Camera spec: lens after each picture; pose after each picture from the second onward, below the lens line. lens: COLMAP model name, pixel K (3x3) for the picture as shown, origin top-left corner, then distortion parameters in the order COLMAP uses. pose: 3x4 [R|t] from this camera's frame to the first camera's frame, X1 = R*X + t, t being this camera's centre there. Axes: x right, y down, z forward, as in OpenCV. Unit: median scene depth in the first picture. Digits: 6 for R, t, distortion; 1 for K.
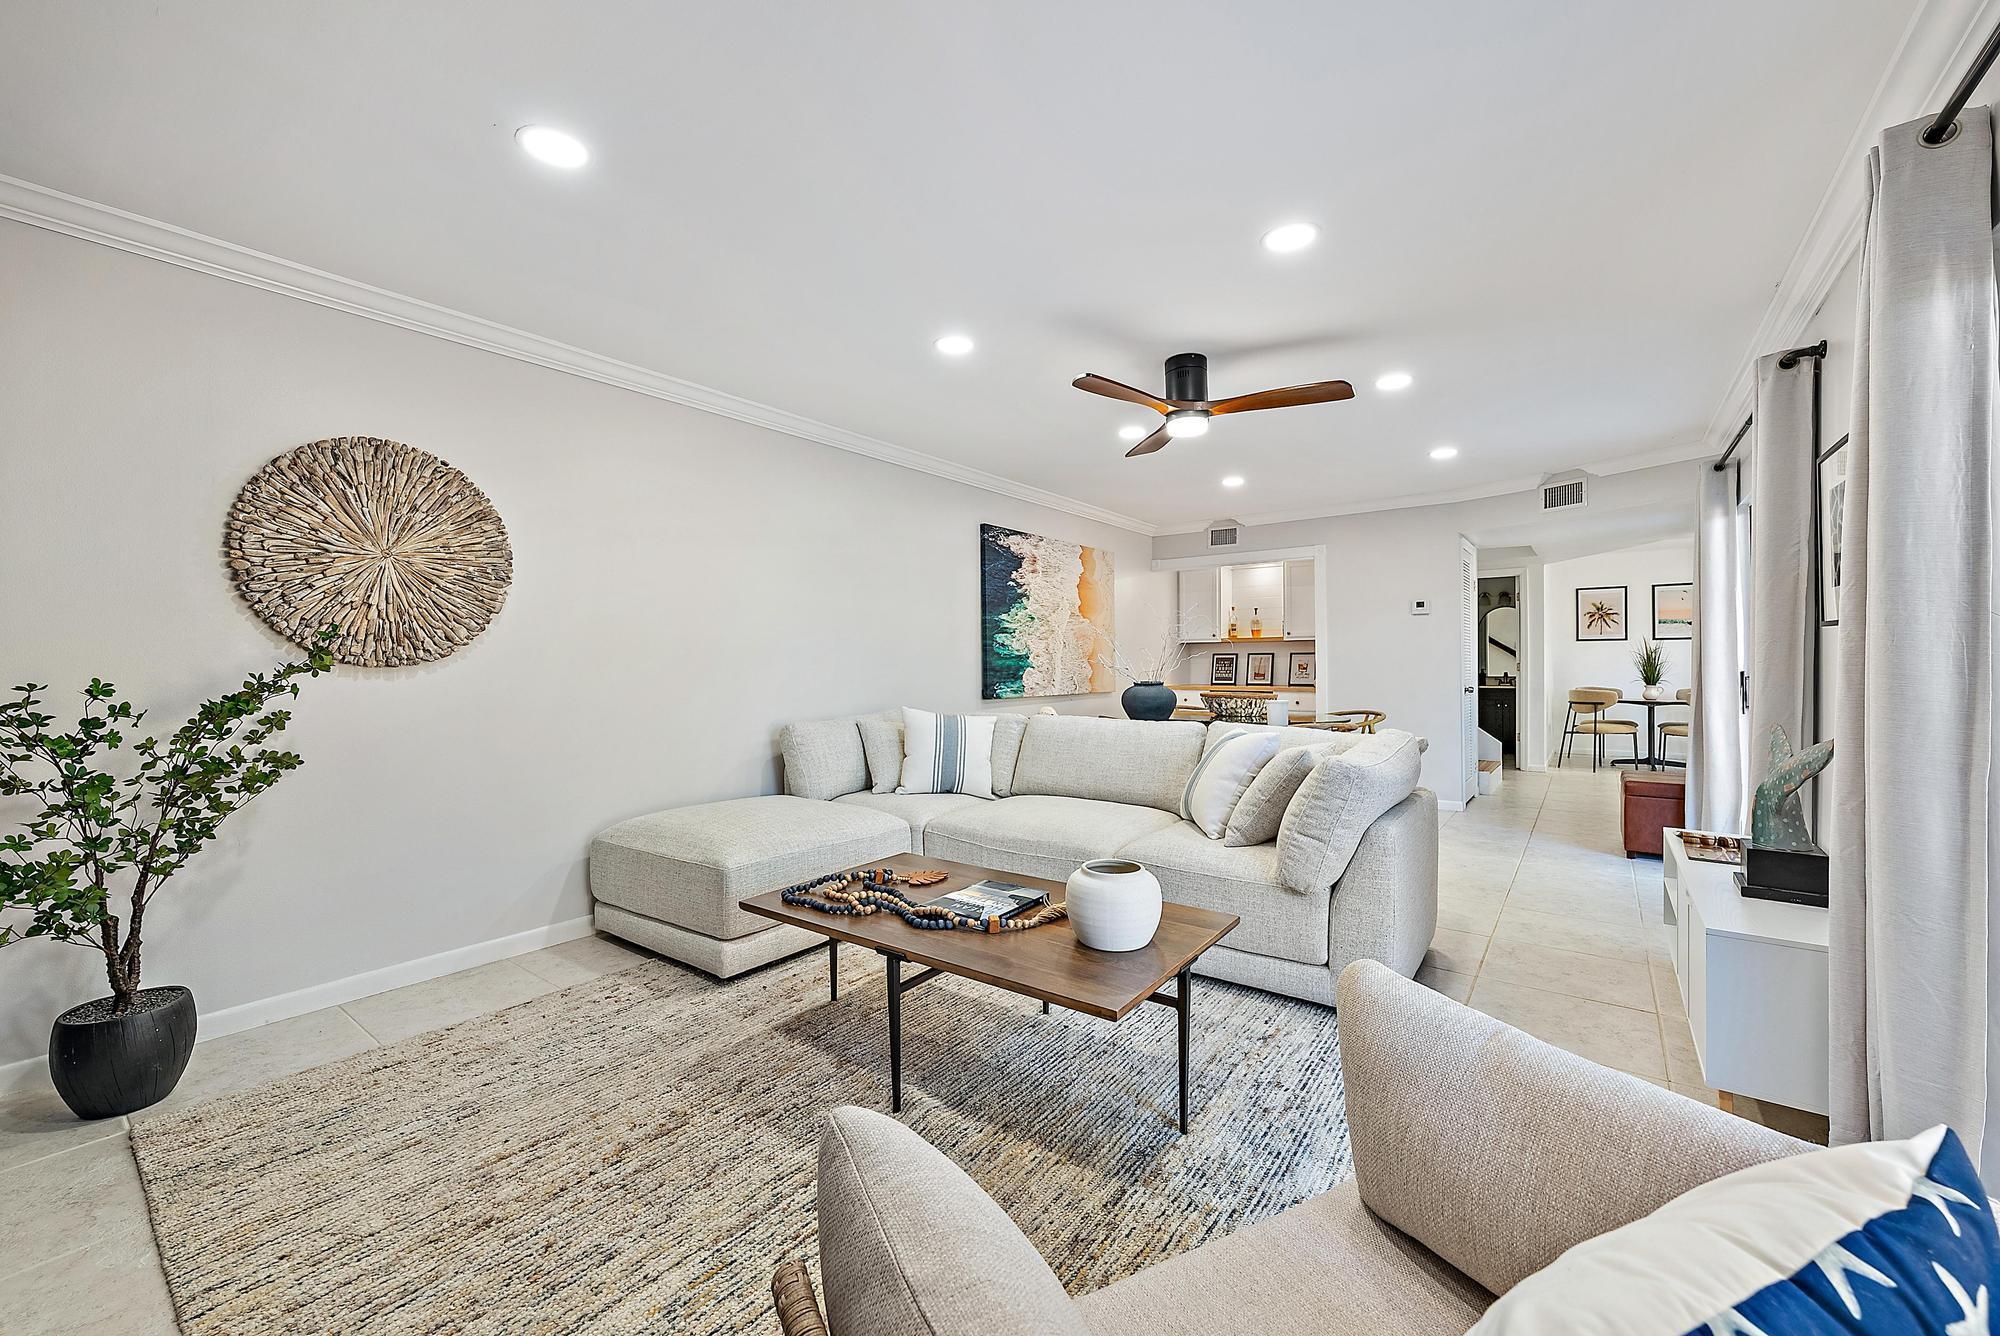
lens RADIAL K [[800.9, 0, 1002.2], [0, 800.9, 668.1], [0, 0, 1]] dist [0.015705, -0.000171]
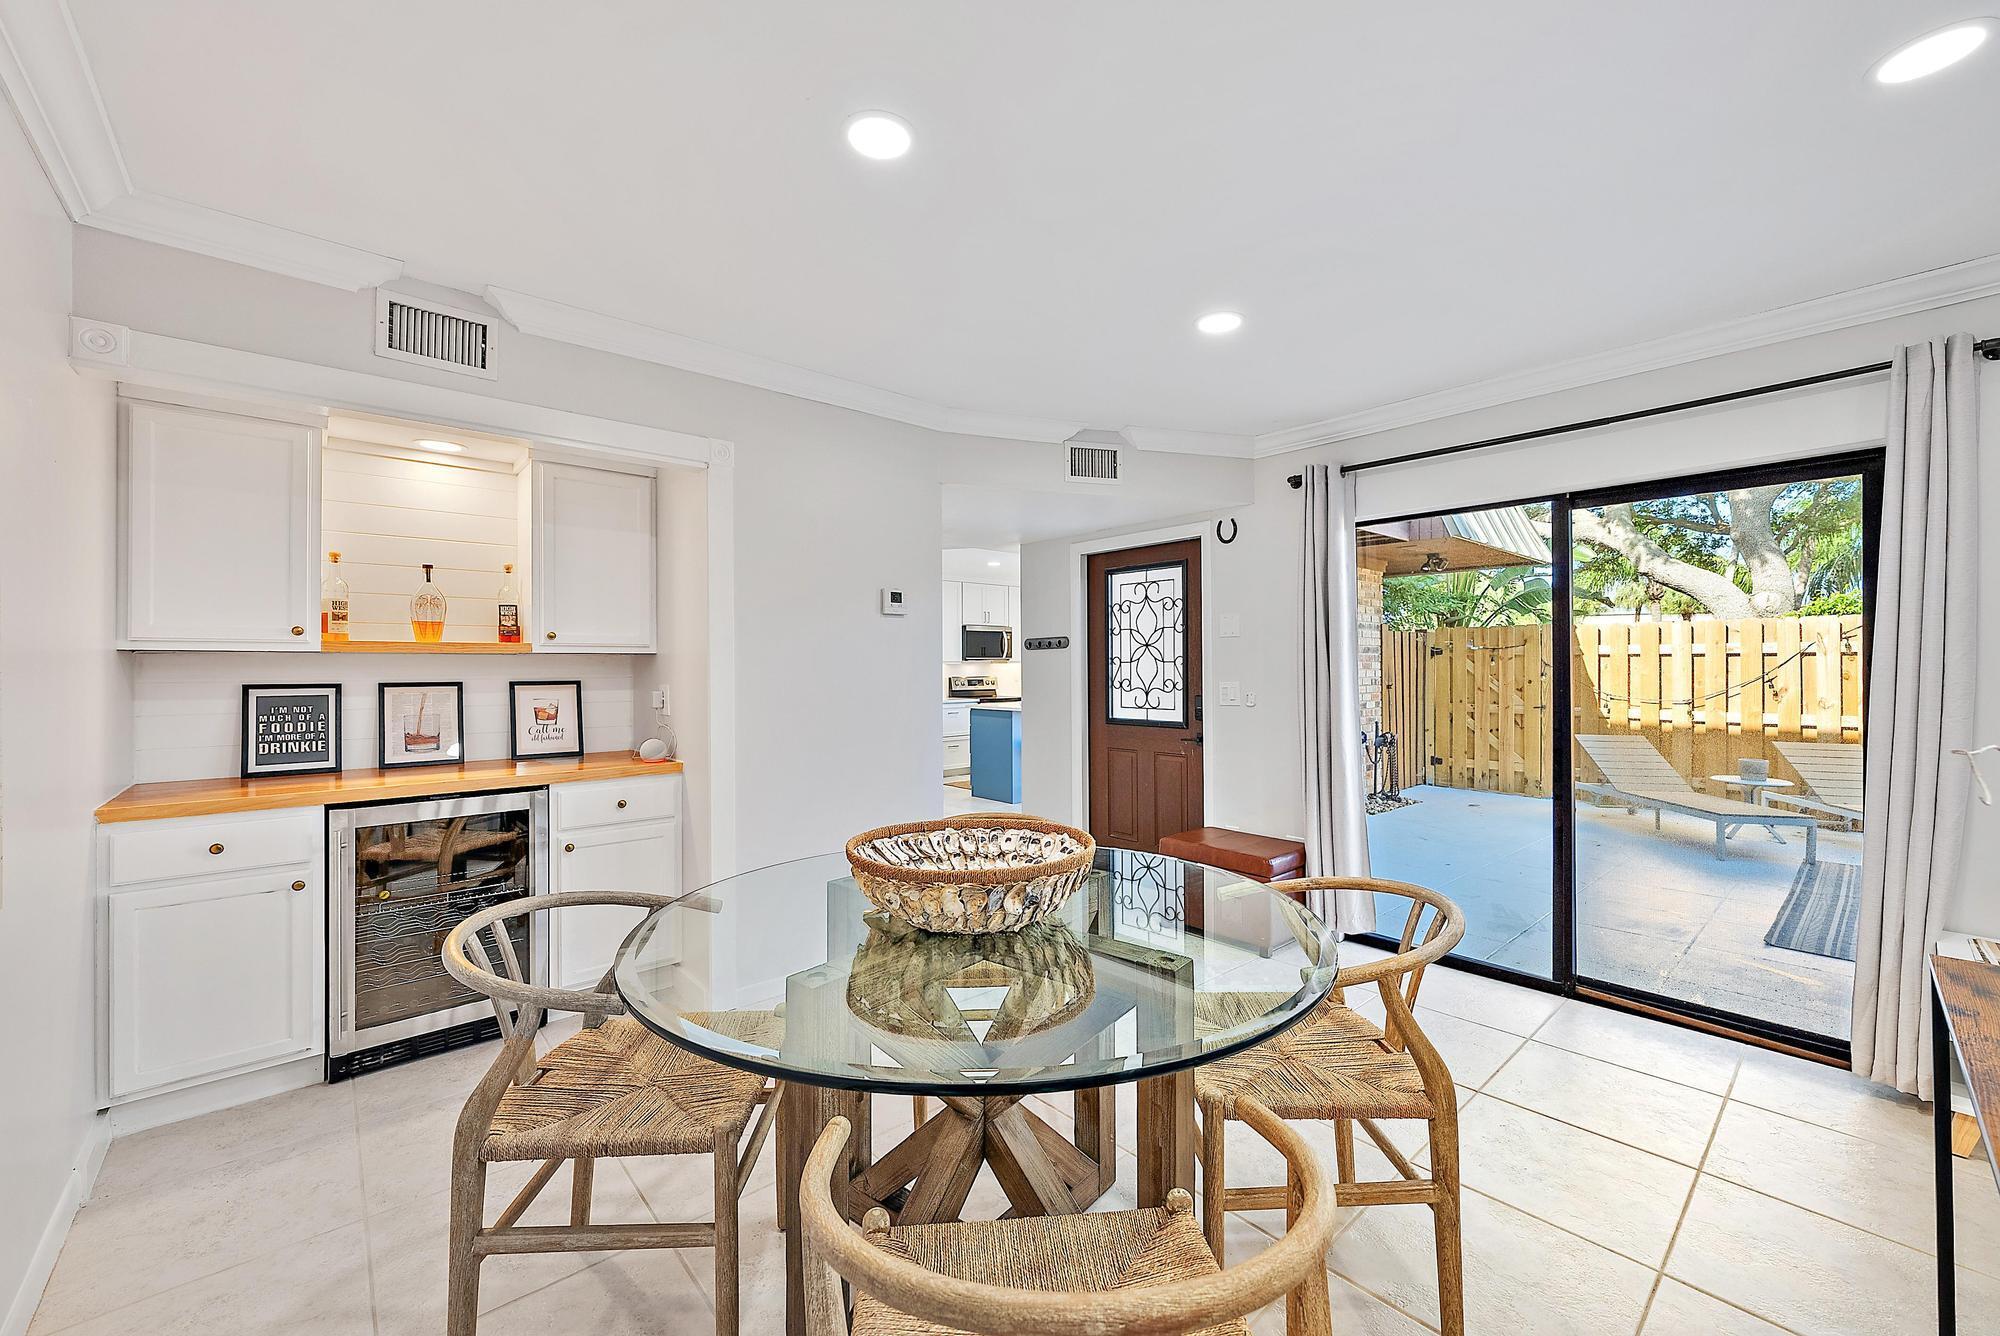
lens RADIAL K [[800.9, 0, 1004.0], [0, 800.9, 663.3], [0, 0, 1]] dist [0.015705, -0.000171]
pose [[0.202431, 0.011556, 0.979228, -0.004233], [0.007977, 0.999878, -0.013449, -0.020758], [-0.979264, 0.010534, 0.202314, 0.655114]]
